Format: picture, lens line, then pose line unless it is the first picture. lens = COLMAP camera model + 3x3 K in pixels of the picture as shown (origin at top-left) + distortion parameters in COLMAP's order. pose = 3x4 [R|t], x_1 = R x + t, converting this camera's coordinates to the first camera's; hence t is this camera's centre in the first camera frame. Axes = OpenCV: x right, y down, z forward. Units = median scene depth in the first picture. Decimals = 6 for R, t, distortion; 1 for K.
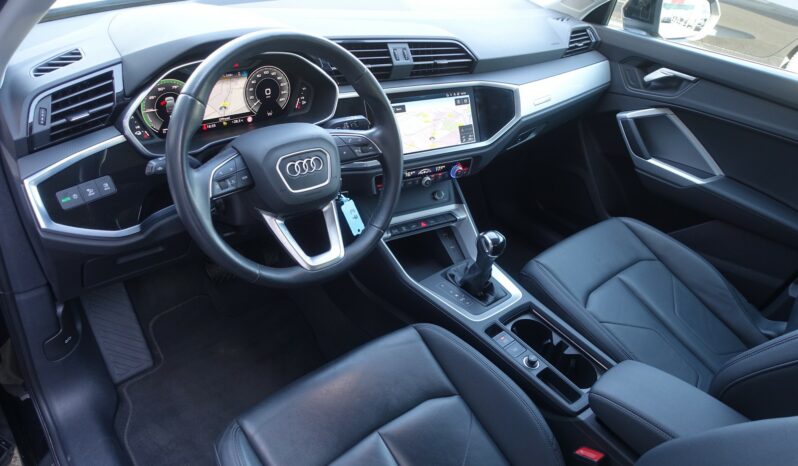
lens RADIAL K [[546.6, 0, 402.4], [0, 546.6, 227.9], [0, 0, 1]] dist [-0.006692, -0.009053]
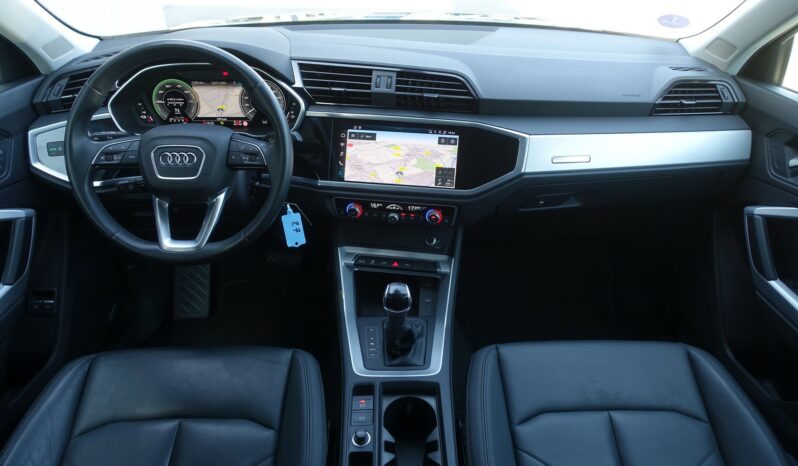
lens RADIAL K [[546.6, 0, 405.0], [0, 546.6, 227.5], [0, 0, 1]] dist [-0.006692, -0.009053]
pose [[0.780482, 0.236970, -0.578527, 0.653705], [-0.285442, 0.958367, 0.007469, -0.088485], [0.556211, 0.159307, 0.815629, 0.270153]]
